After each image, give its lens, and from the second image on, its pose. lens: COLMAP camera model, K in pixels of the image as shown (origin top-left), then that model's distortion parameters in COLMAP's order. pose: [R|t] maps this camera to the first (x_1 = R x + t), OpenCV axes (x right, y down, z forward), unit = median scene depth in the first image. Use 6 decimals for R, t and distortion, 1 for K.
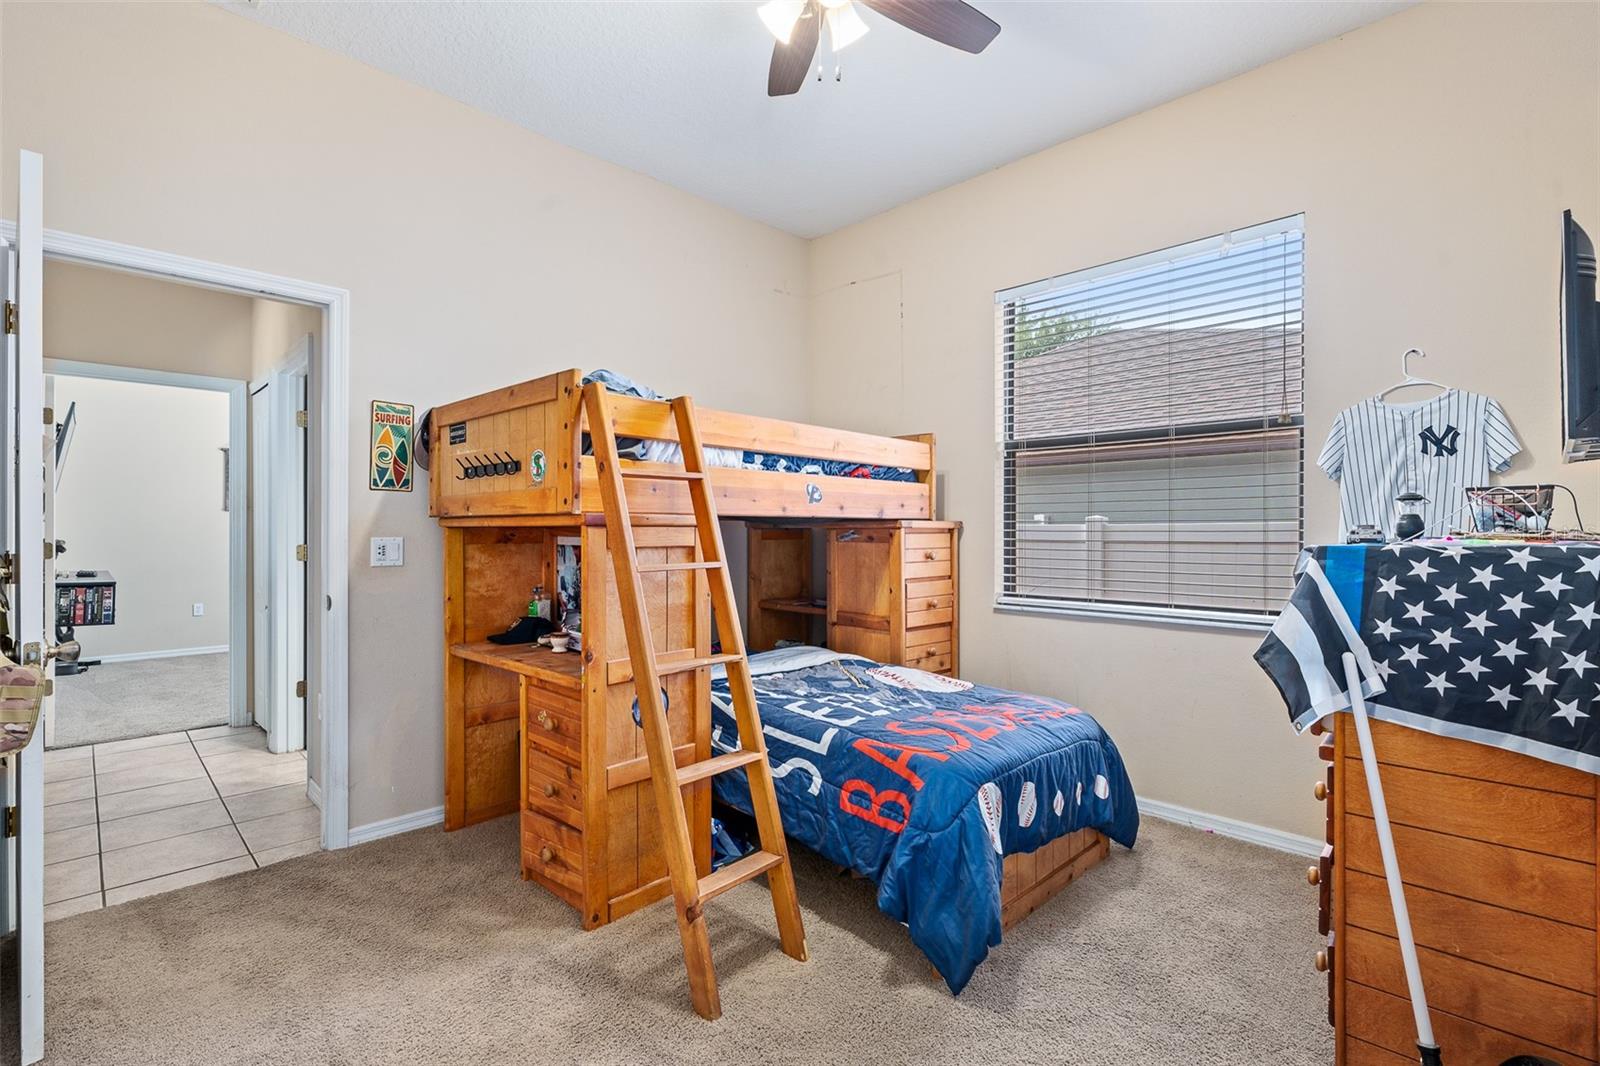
lens RADIAL K [[724.8, 0, 799.8], [0, 724.8, 527.9], [0, 0, 1]] dist [-0.000780, 0.000035]
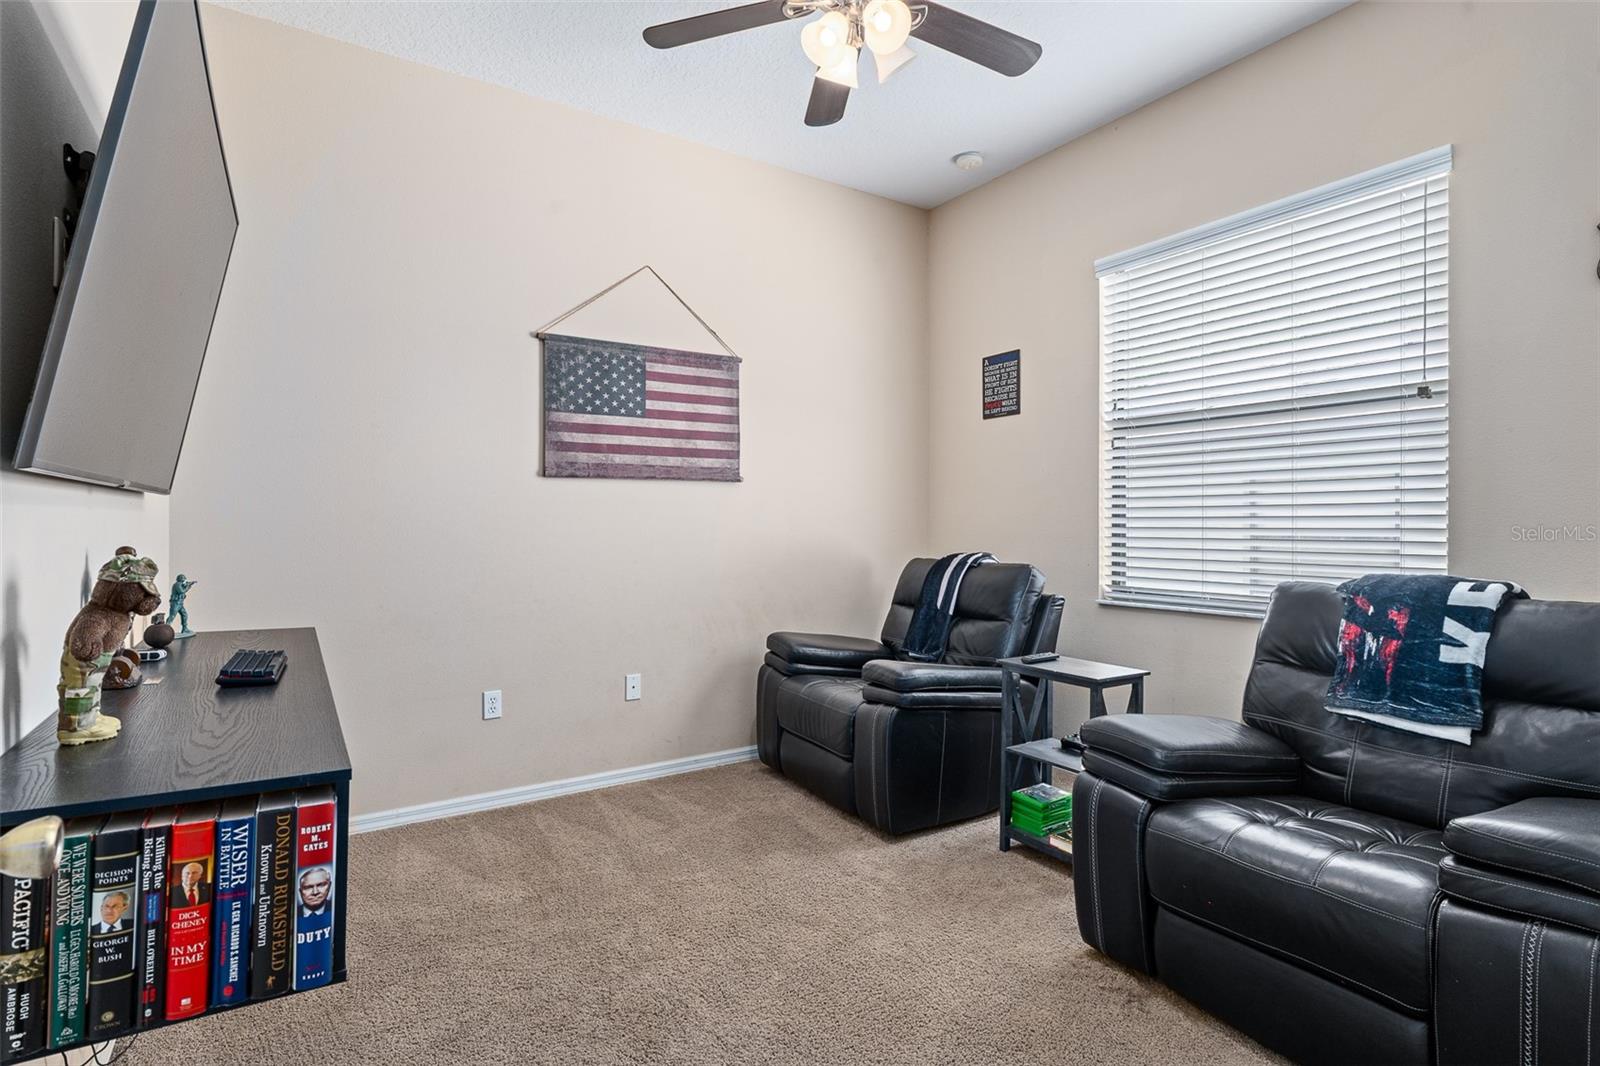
lens RADIAL K [[821.3, 0, 800.2], [0, 821.3, 533.3], [0, 0, 1]] dist [0.000189, 0.000020]
pose [[0.975011, -0.001740, -0.222150, -0.788050], [0.002971, 0.999982, 0.005208, 0.008481], [0.222137, -0.005738, 0.974999, 0.823470]]
